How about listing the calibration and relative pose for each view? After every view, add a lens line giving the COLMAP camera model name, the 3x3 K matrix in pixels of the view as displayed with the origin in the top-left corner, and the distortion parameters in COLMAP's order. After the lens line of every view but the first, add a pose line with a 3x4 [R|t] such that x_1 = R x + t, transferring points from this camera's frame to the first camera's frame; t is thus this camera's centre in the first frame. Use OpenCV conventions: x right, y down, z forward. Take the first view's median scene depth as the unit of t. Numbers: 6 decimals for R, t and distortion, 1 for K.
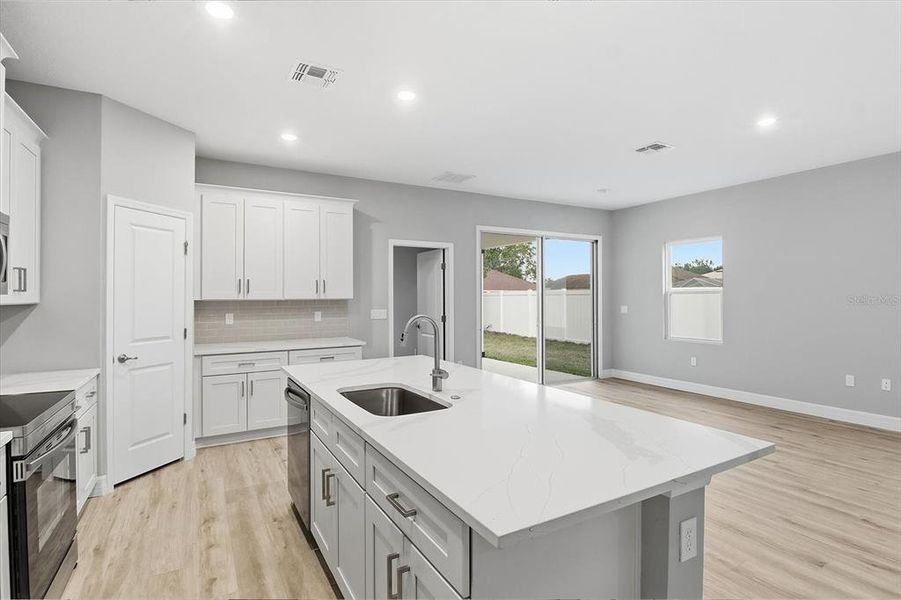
lens RADIAL K [[439.7, 0, 444.6], [0, 439.7, 293.8], [0, 0, 1]] dist [-0.001518, -0.008259]
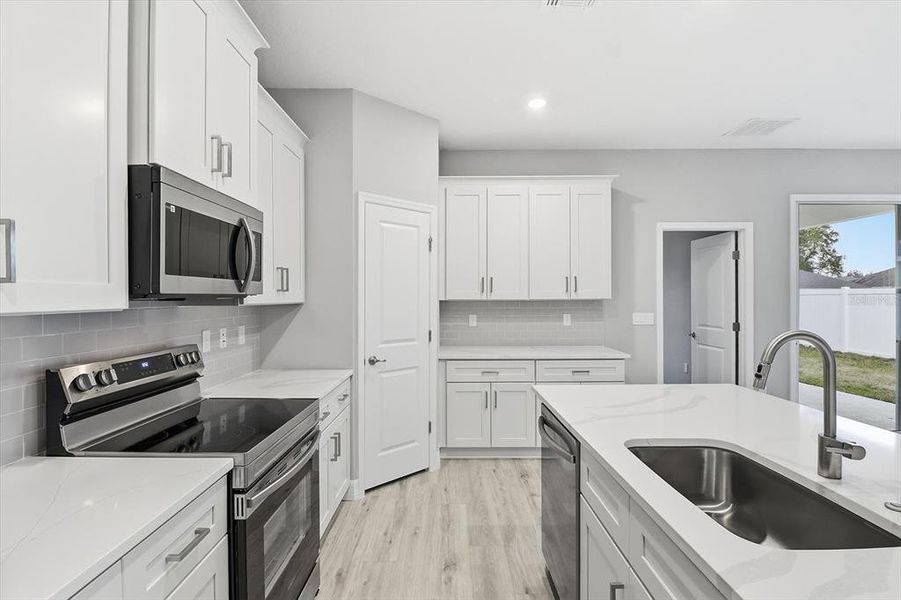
lens RADIAL K [[439.7, 0, 443.7], [0, 439.7, 297.5], [0, 0, 1]] dist [-0.001518, -0.008259]
pose [[0.866171, 0.000925, -0.499746, -0.112602], [0.003305, 0.999966, 0.007579, 0.002294], [0.499736, -0.008216, 0.866139, 0.235912]]
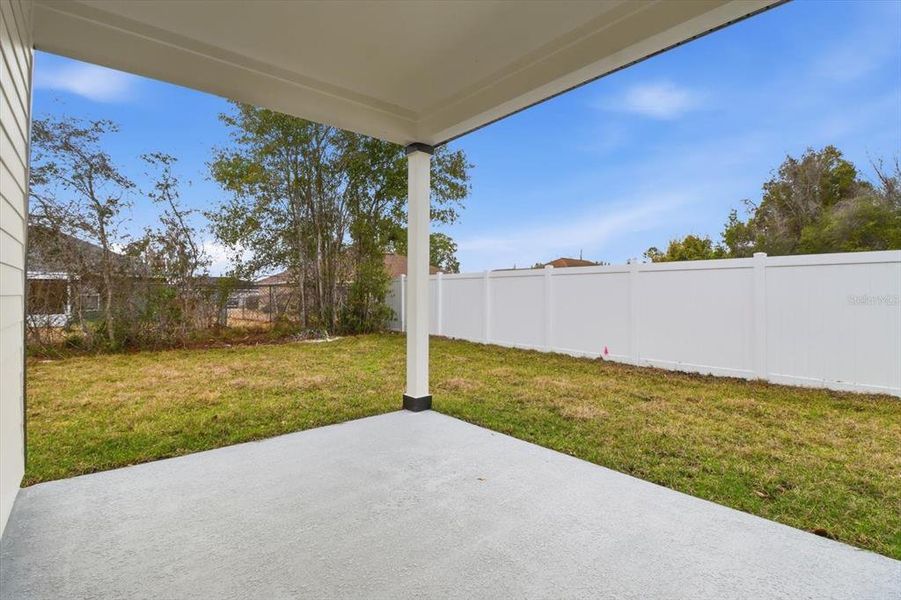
lens RADIAL K [[439.7, 0, 447.6], [0, 439.7, 296.3], [0, 0, 1]] dist [-0.001518, -0.008259]
pose [[0.980432, 0.022308, 0.195592, 0.086526], [-0.024145, 0.999684, 0.007014, 0.156119], [-0.195374, -0.011599, 0.980660, 2.247225]]
